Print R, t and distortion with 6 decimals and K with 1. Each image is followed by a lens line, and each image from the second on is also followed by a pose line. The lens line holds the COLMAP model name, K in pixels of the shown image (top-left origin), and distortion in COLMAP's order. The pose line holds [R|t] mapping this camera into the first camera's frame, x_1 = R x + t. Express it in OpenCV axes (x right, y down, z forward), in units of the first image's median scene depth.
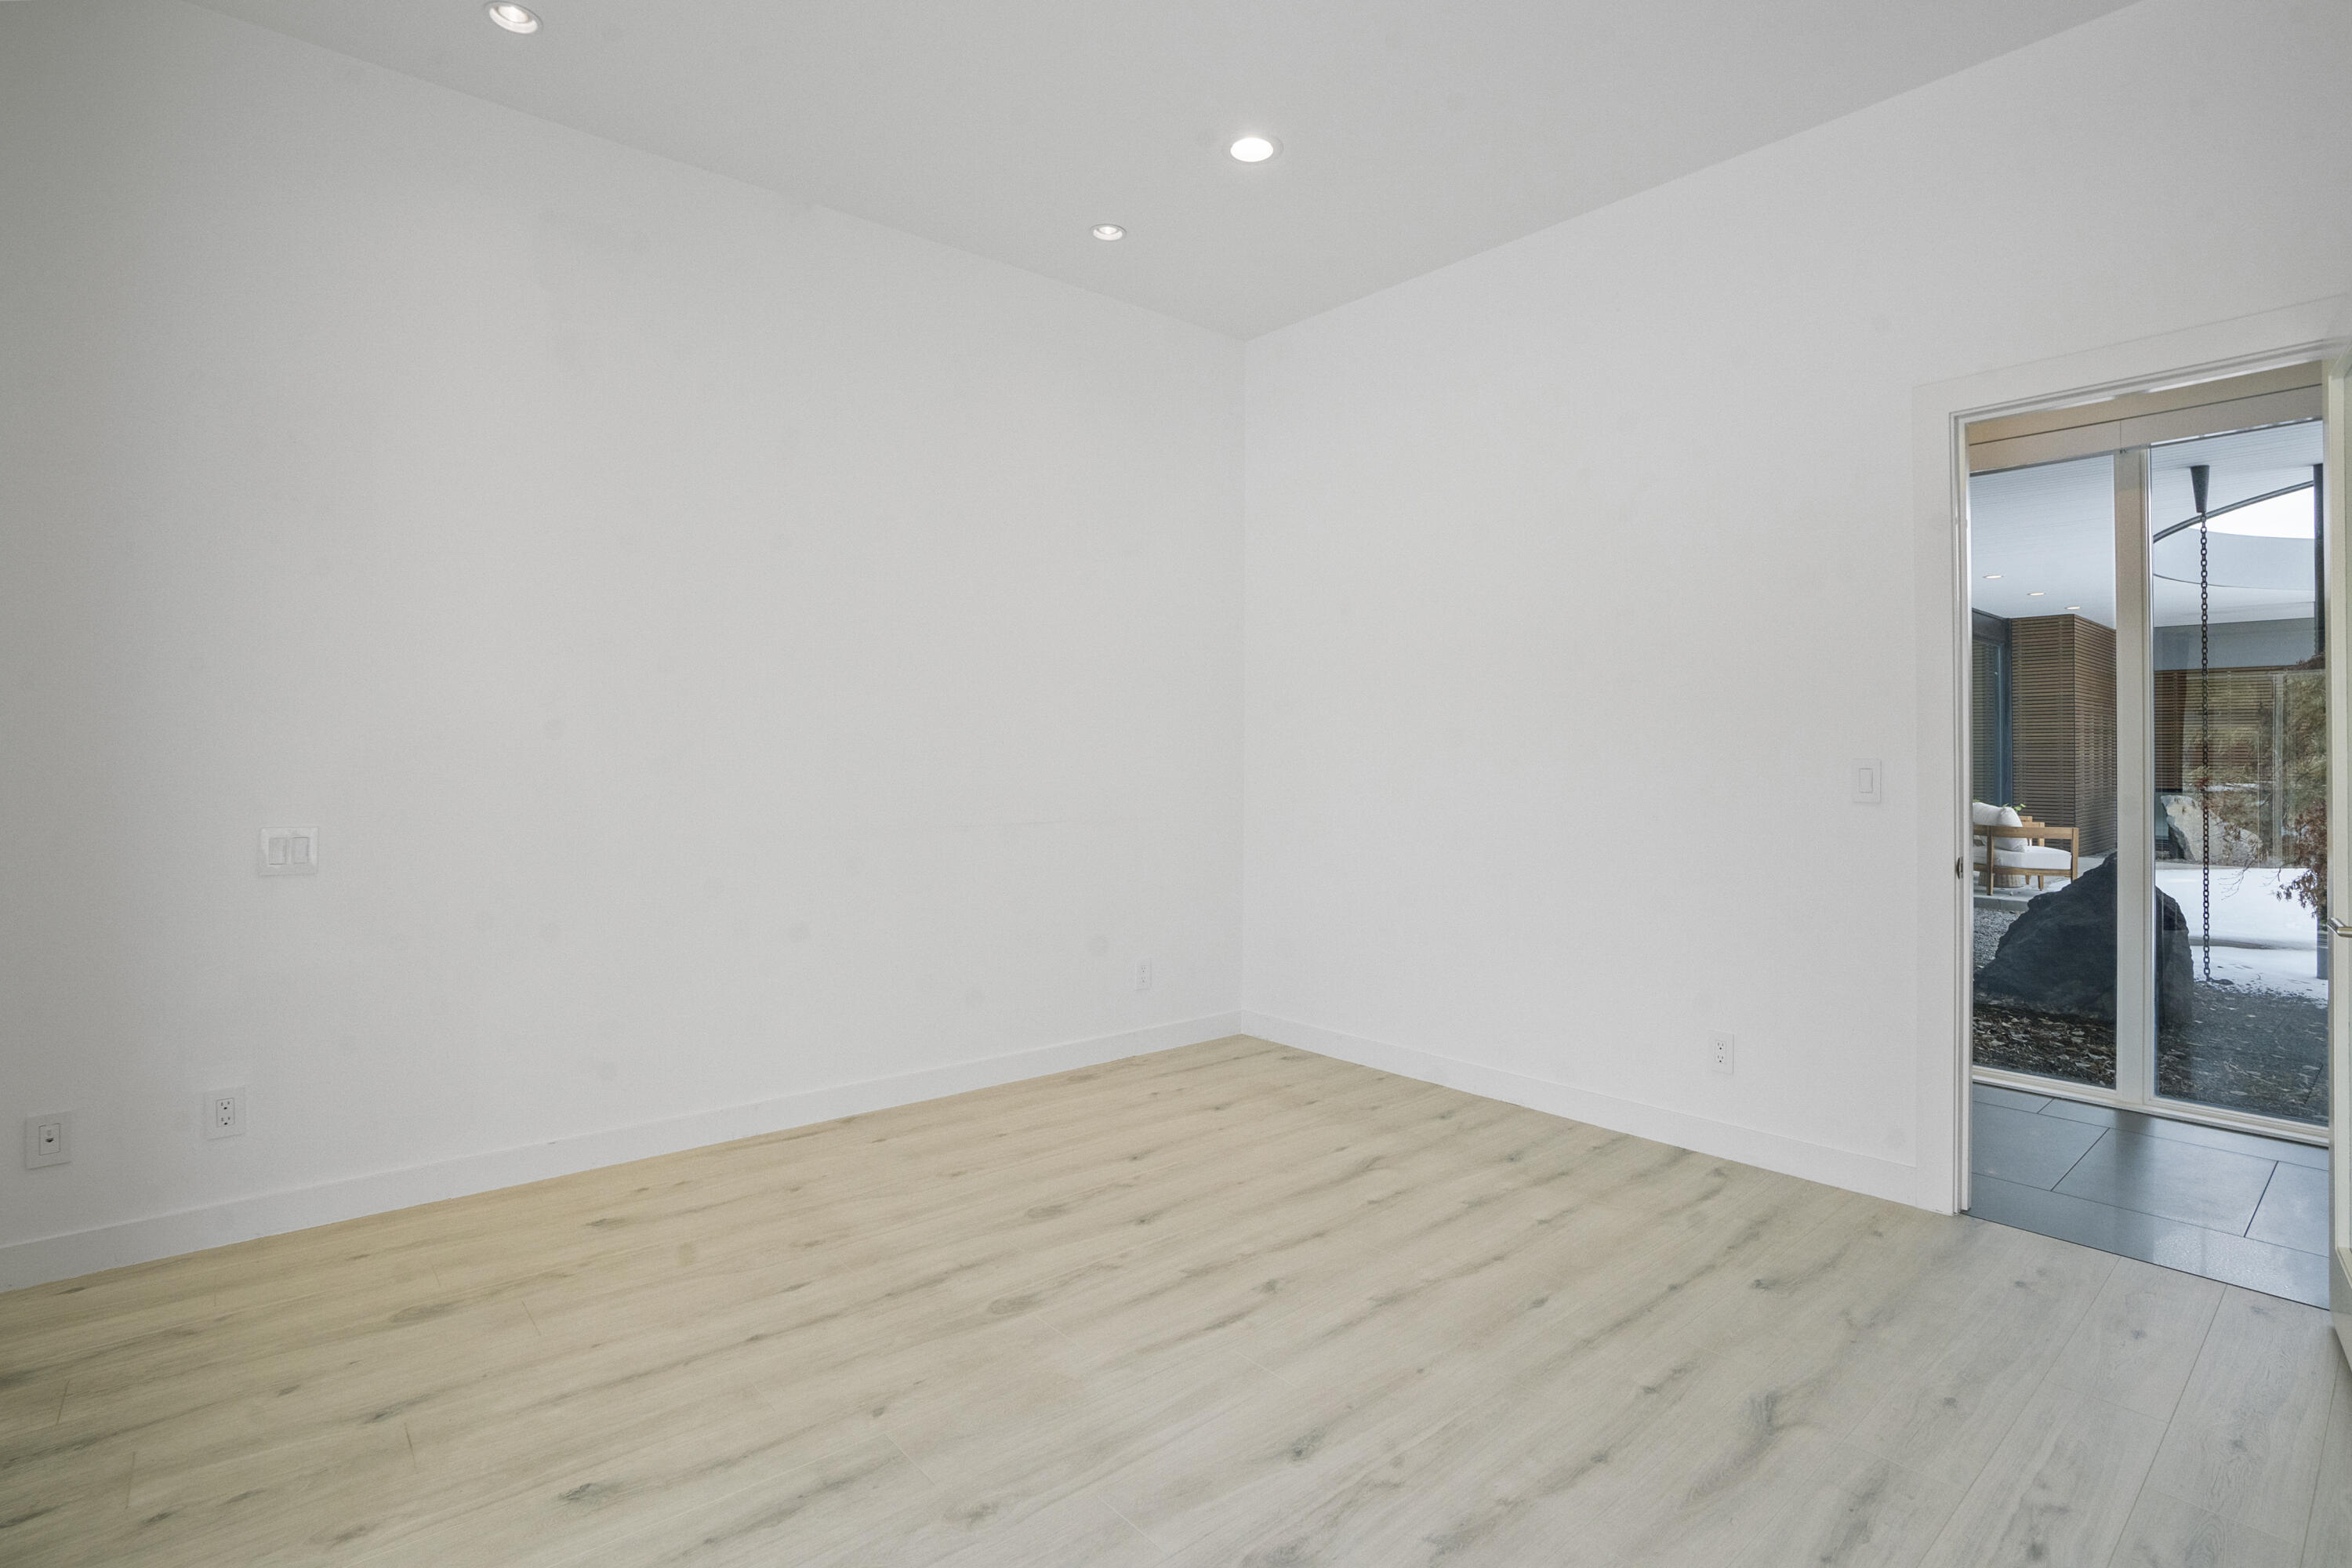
lens RADIAL K [[1118.2, 0, 1172.8], [0, 1118.2, 767.4], [0, 0, 1]] dist [-0.054792, 0.021595]
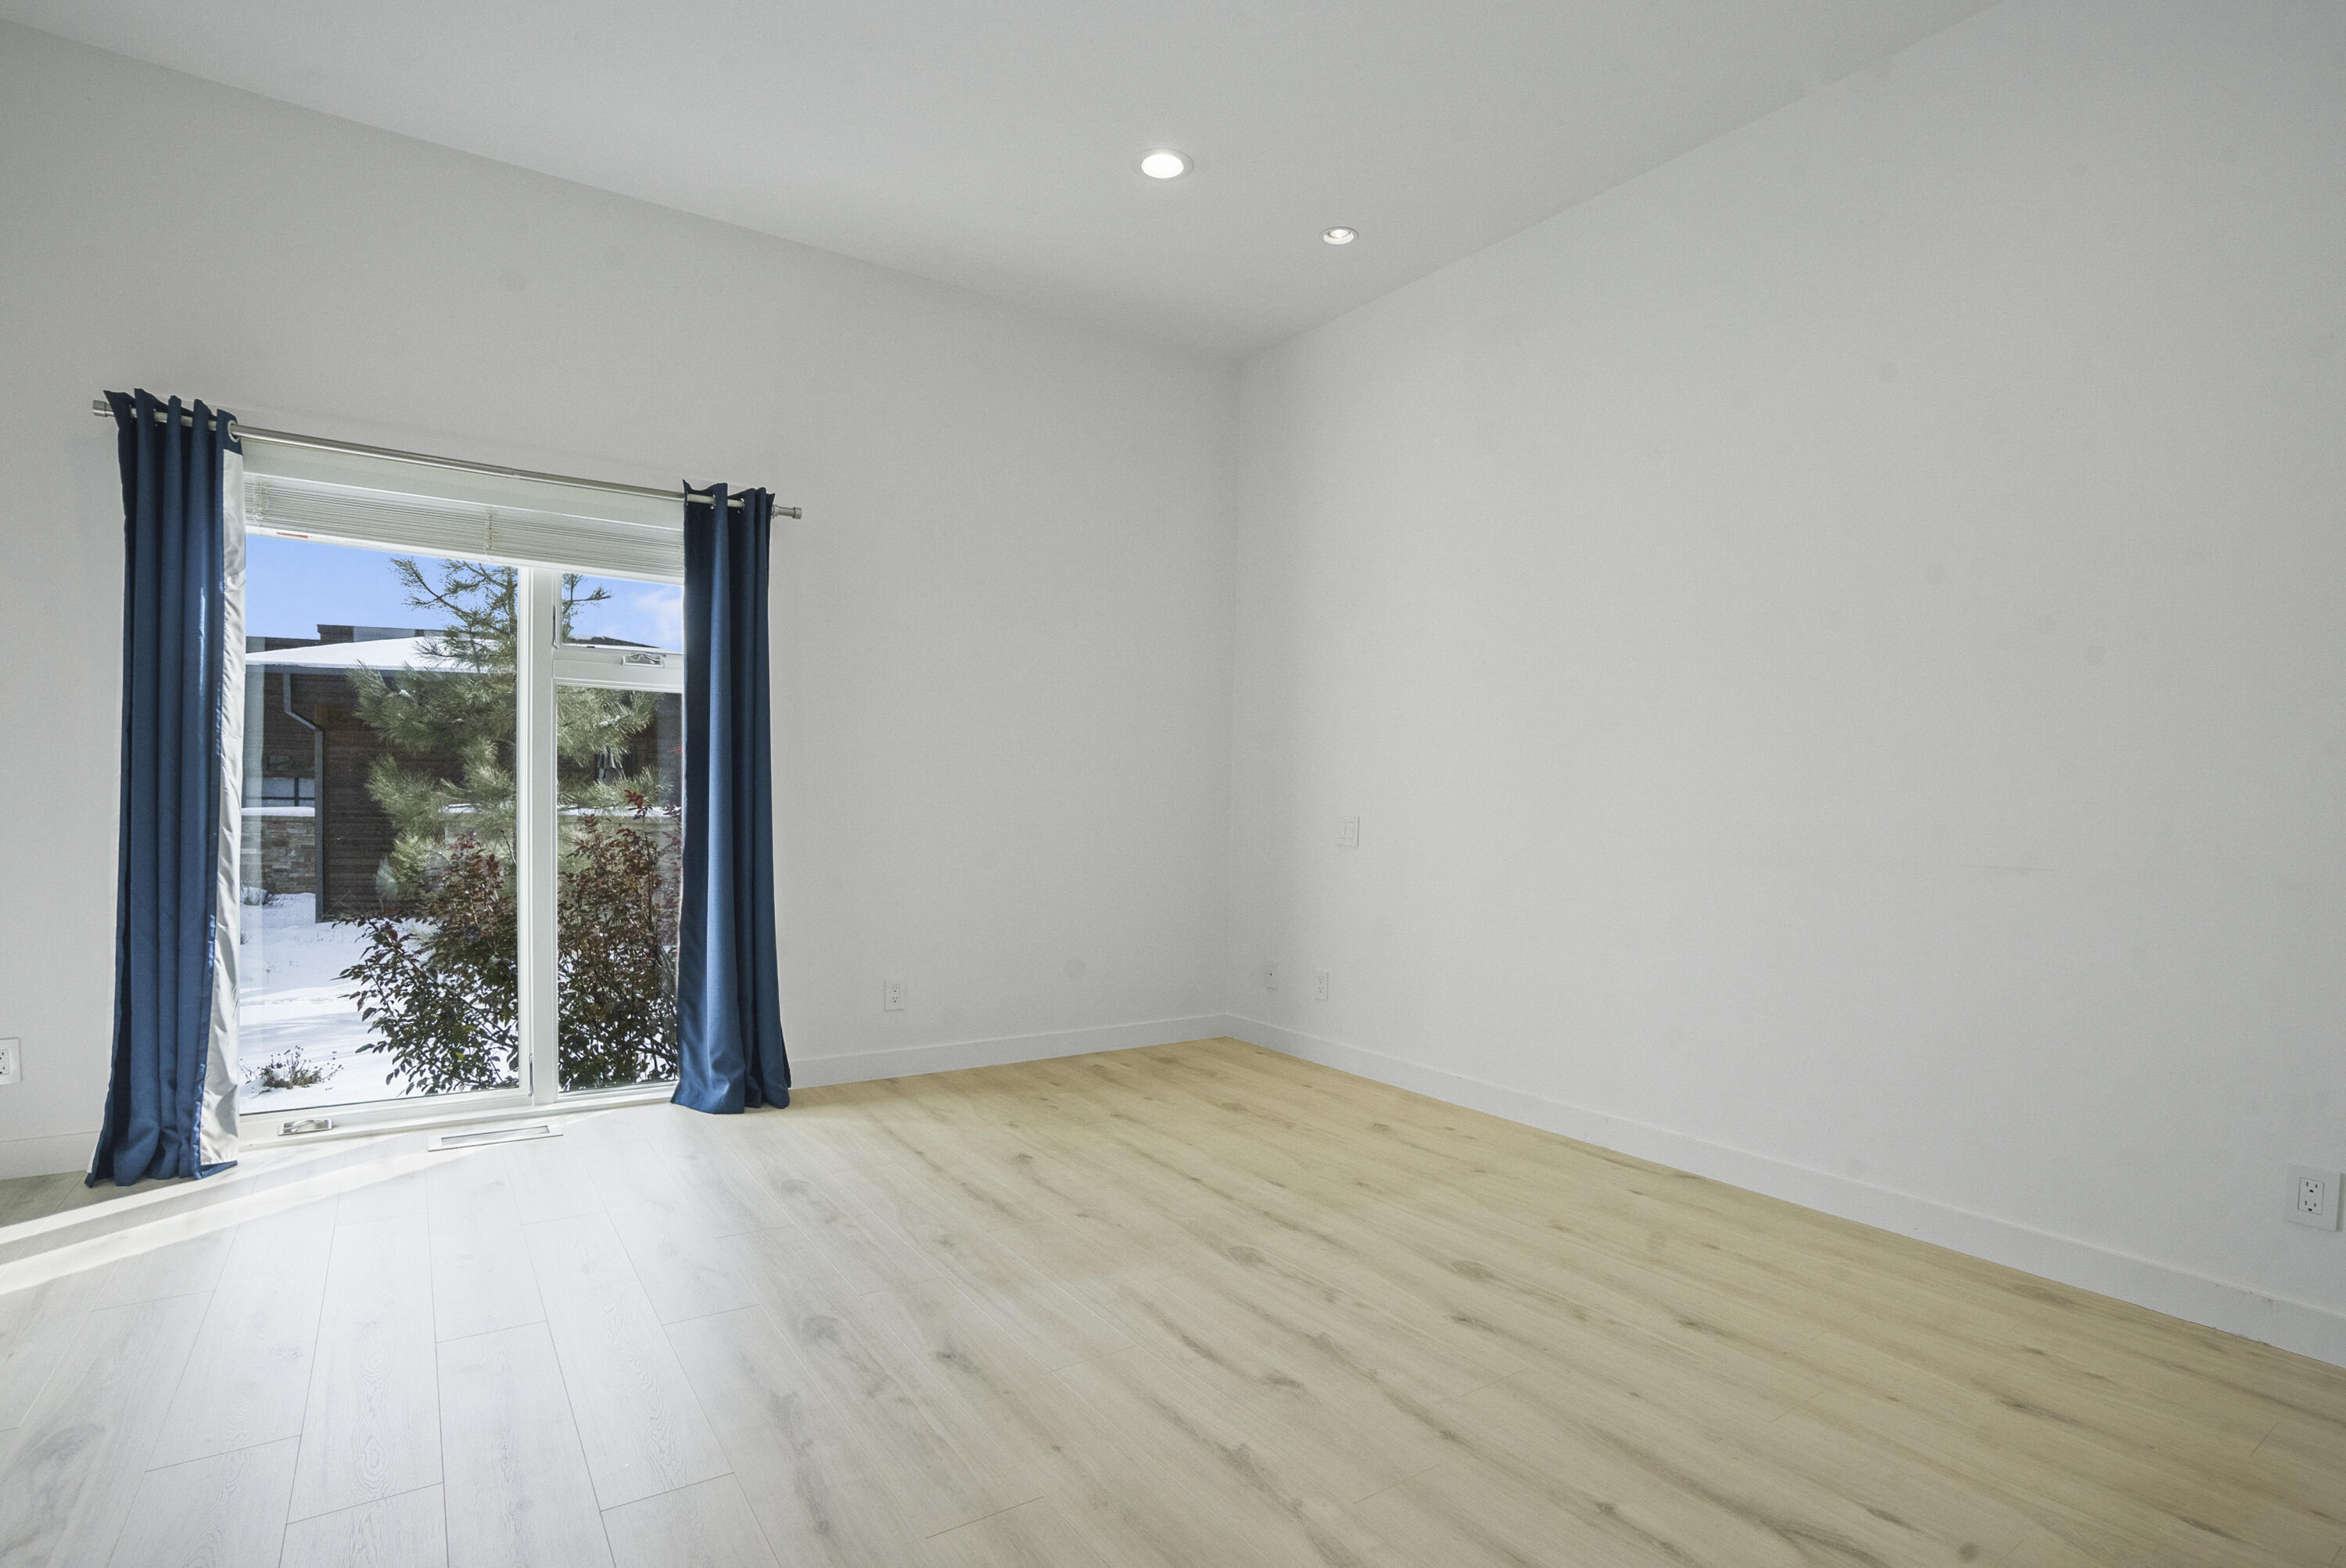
lens RADIAL K [[1115.4, 0, 1168.5], [0, 1115.4, 794.8], [0, 0, 1]] dist [-0.054792, 0.021595]
pose [[-0.089091, -0.009980, -0.995973, 0.901617], [-0.030084, 0.999521, -0.007325, 0.057673], [0.995569, 0.029310, -0.089349, 0.994311]]
